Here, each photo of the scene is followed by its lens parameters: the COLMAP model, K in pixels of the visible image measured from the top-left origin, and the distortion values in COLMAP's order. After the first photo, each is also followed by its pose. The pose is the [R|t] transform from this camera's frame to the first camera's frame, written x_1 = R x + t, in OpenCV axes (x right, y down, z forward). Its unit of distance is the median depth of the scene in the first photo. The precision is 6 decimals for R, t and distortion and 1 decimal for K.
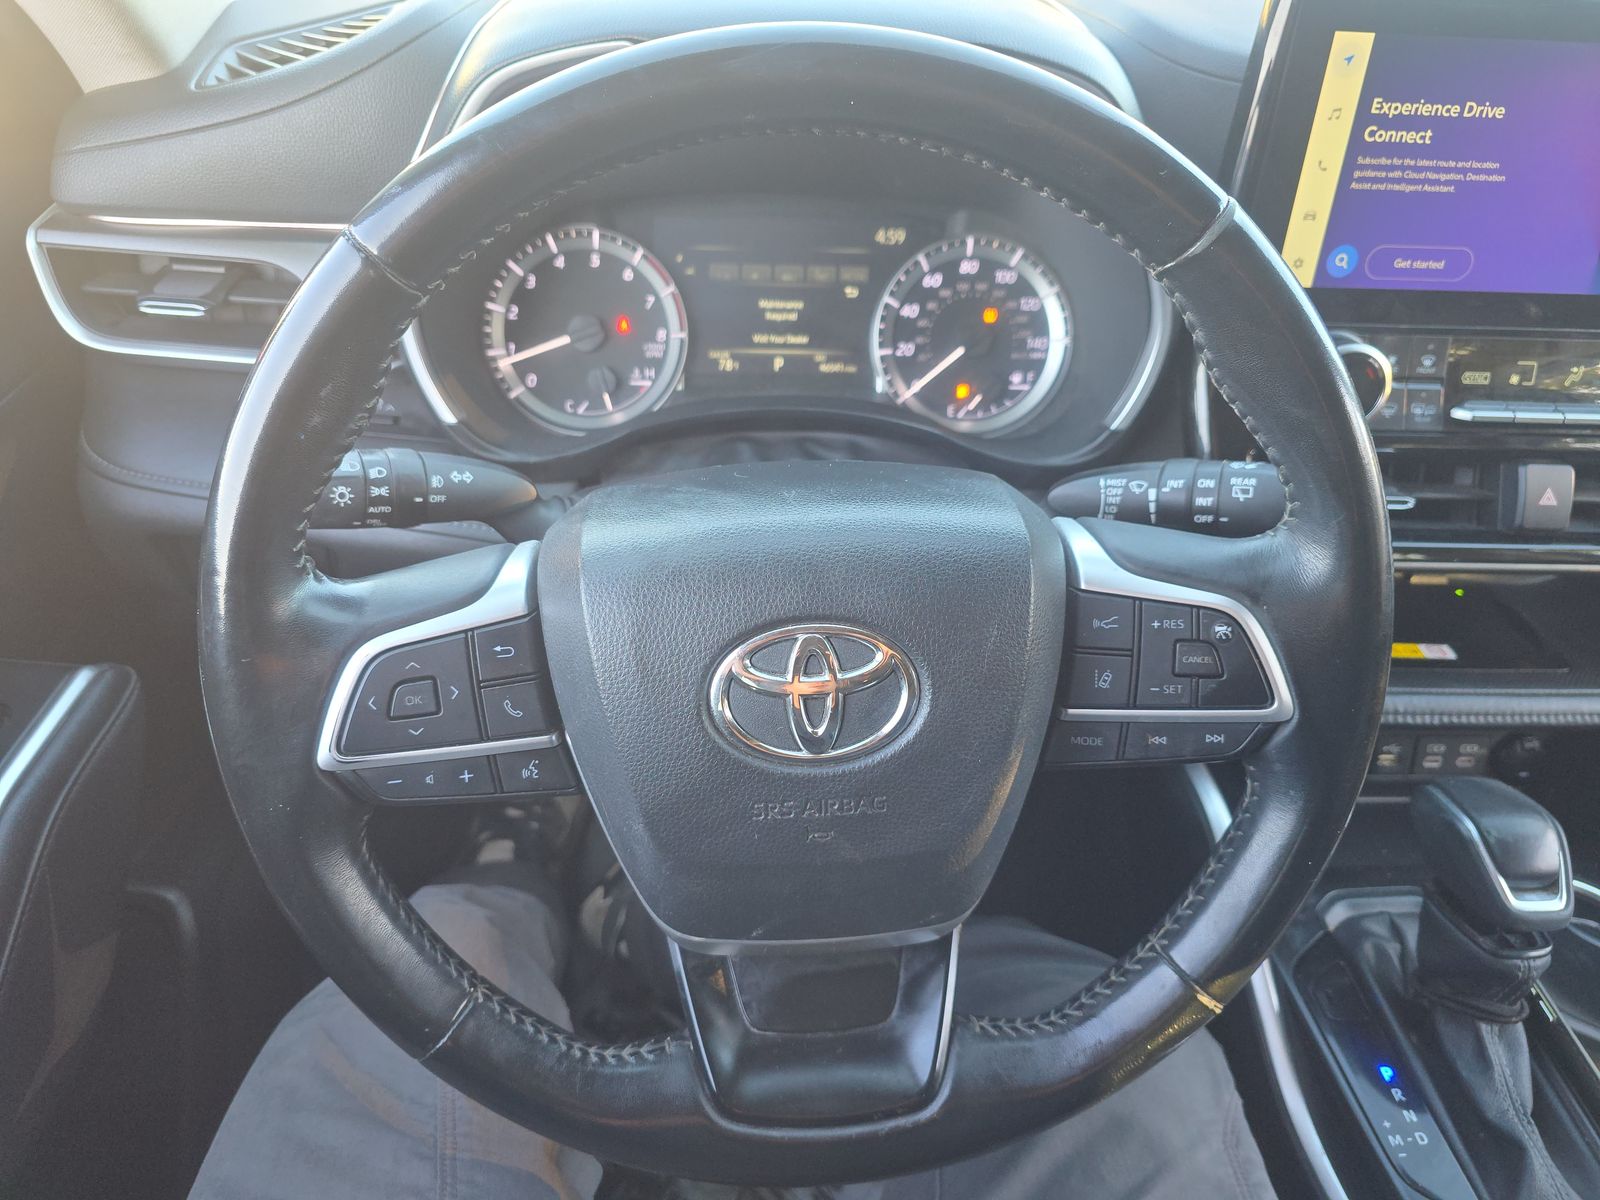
lens RADIAL K [[1095.0, 0, 800.0], [0, 1095.0, 600.0], [0, 0, 1]] dist [0.030325, -0.034989]
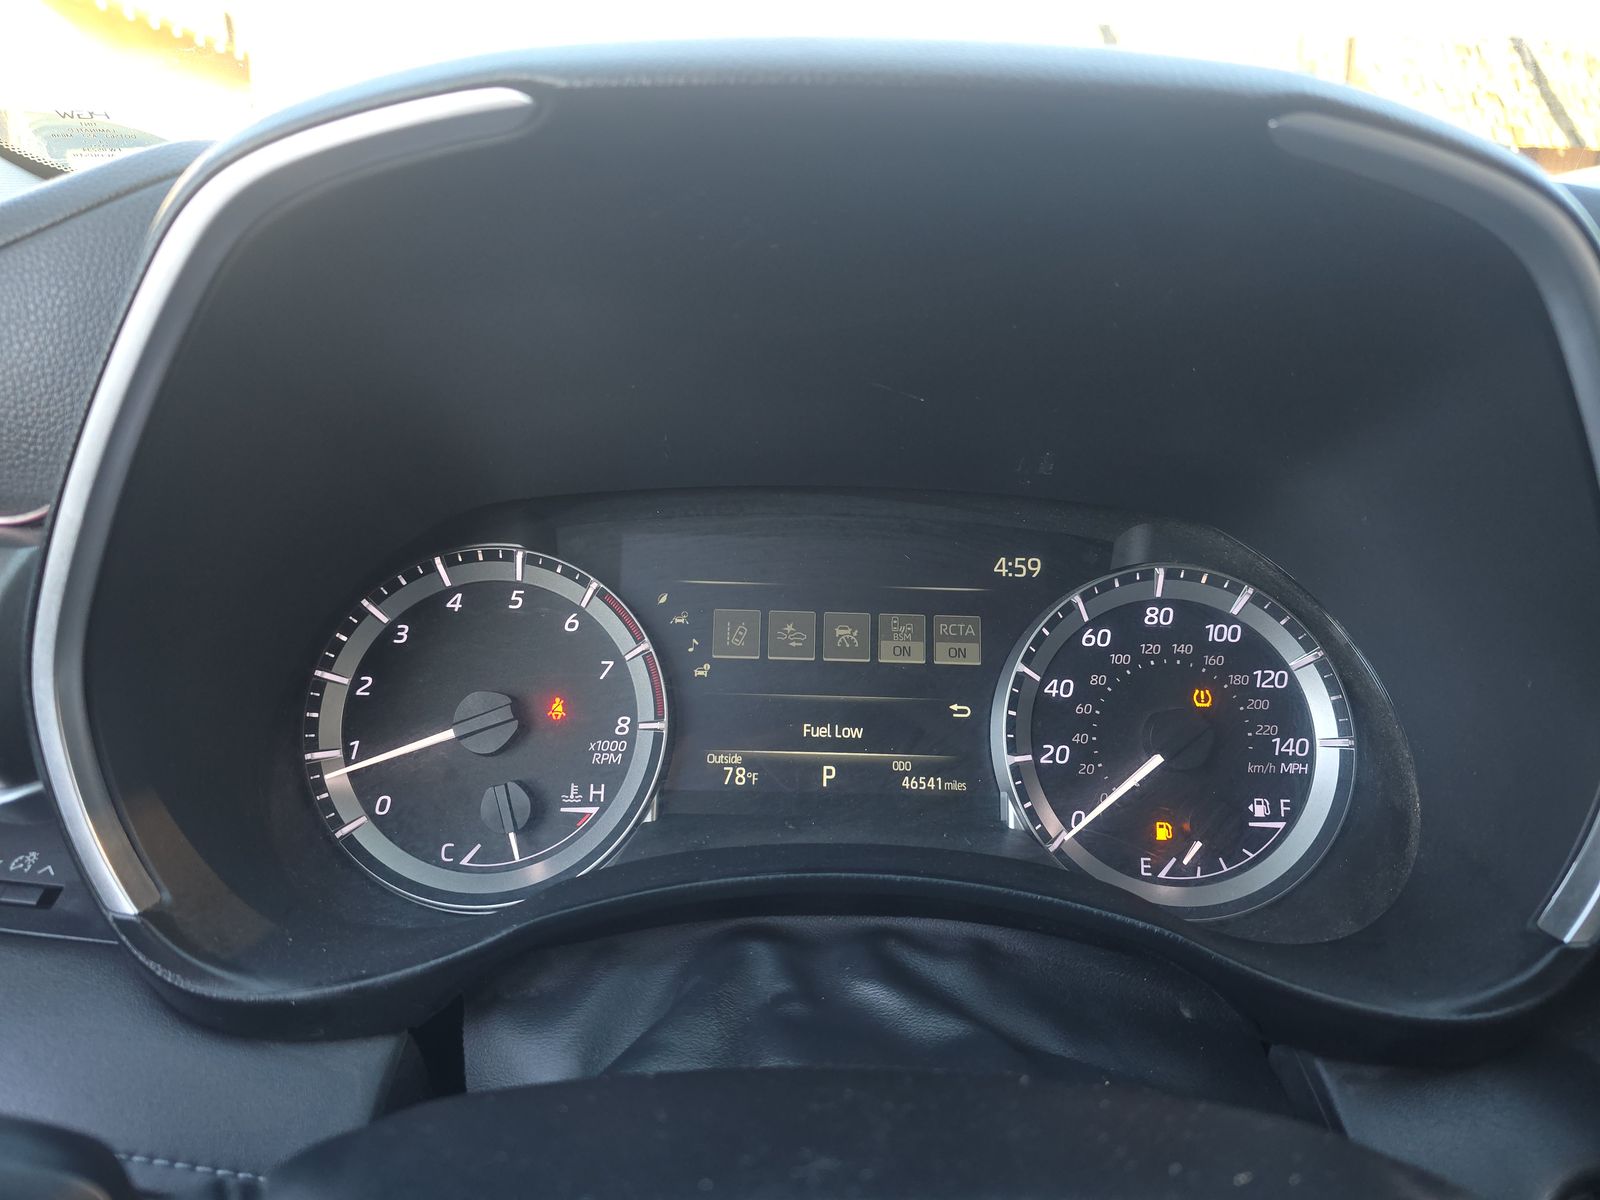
lens RADIAL K [[1087.0, 0, 791.4], [0, 1087.0, 602.6], [0, 0, 1]] dist [0.031753, -0.019046]
pose [[0.999287, 0.005284, -0.037381, -0.018587], [-0.017314, 0.944029, -0.329407, -0.119266], [0.033548, 0.329819, 0.943448, 0.457166]]
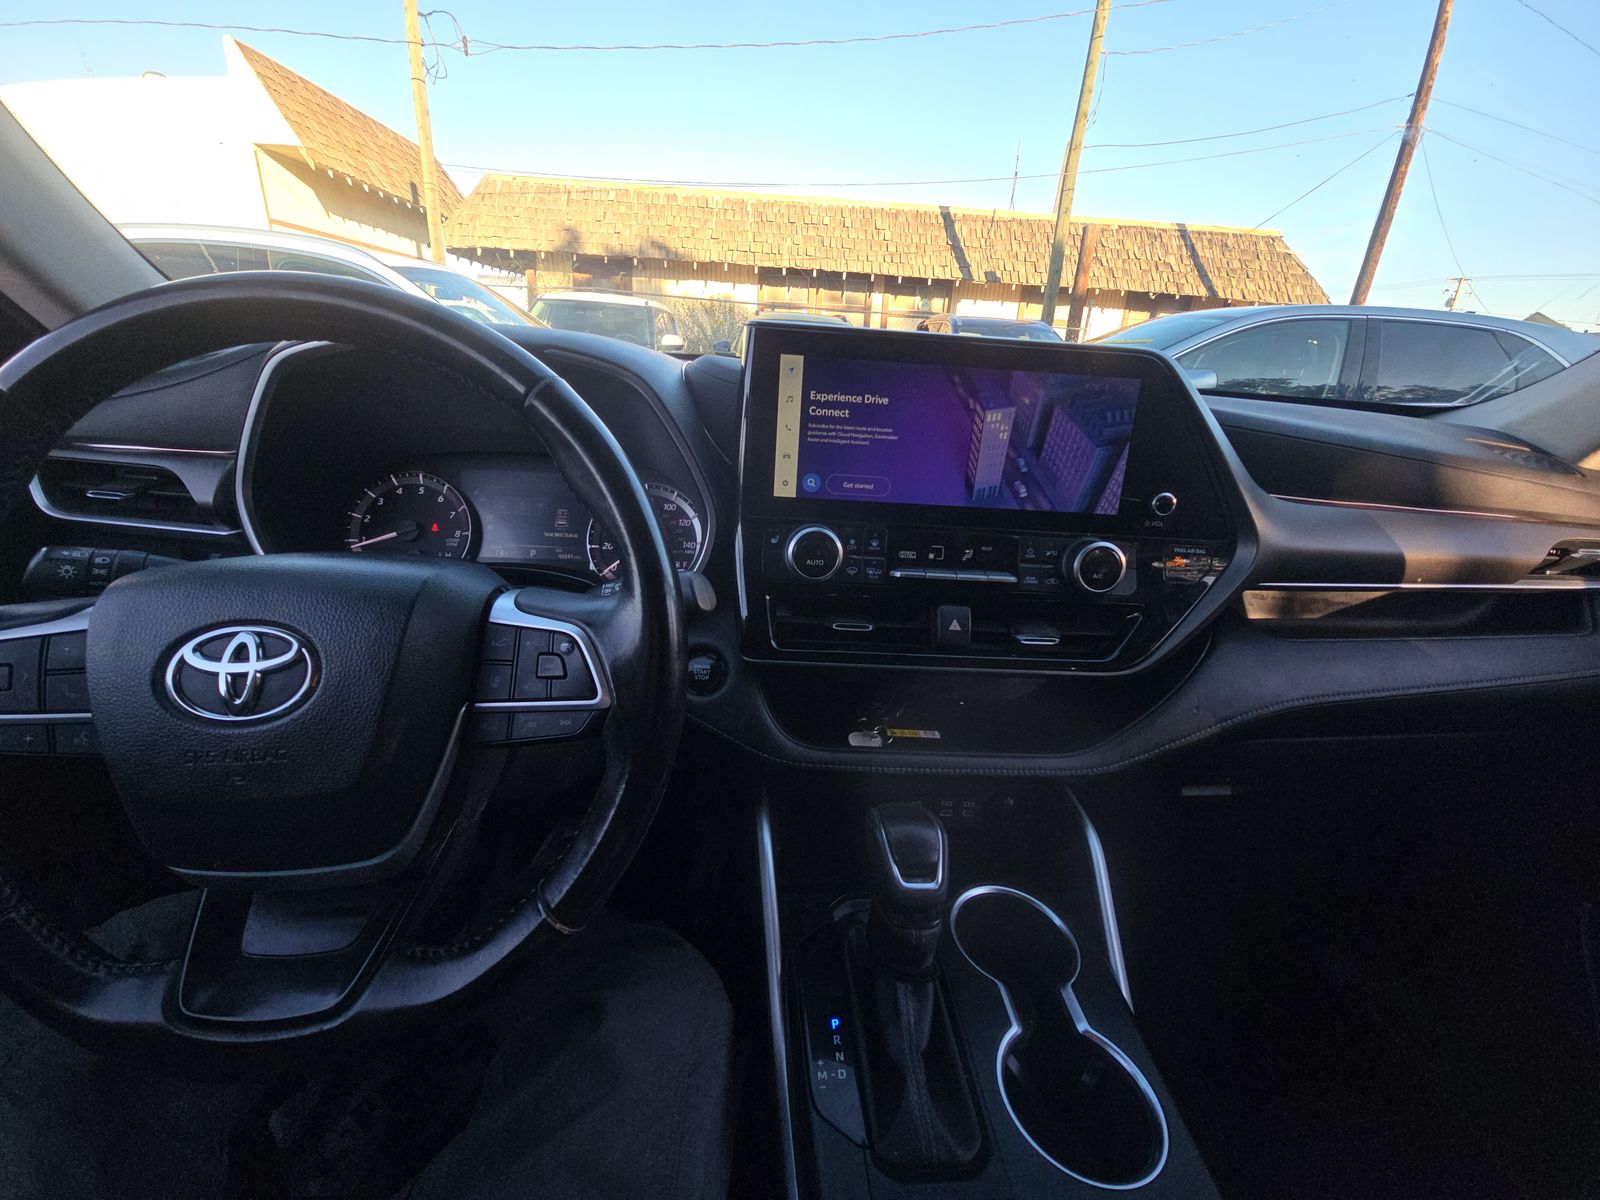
lens RADIAL K [[644.6, 0, 800.3], [0, 644.6, 603.3], [0, 0, 1]] dist [0.000733, -0.000472]
pose [[0.999750, 0.017334, 0.014121, 0.386413], [-0.013087, 0.965780, -0.259031, 0.108774], [-0.018128, 0.258781, 0.965766, 0.072127]]
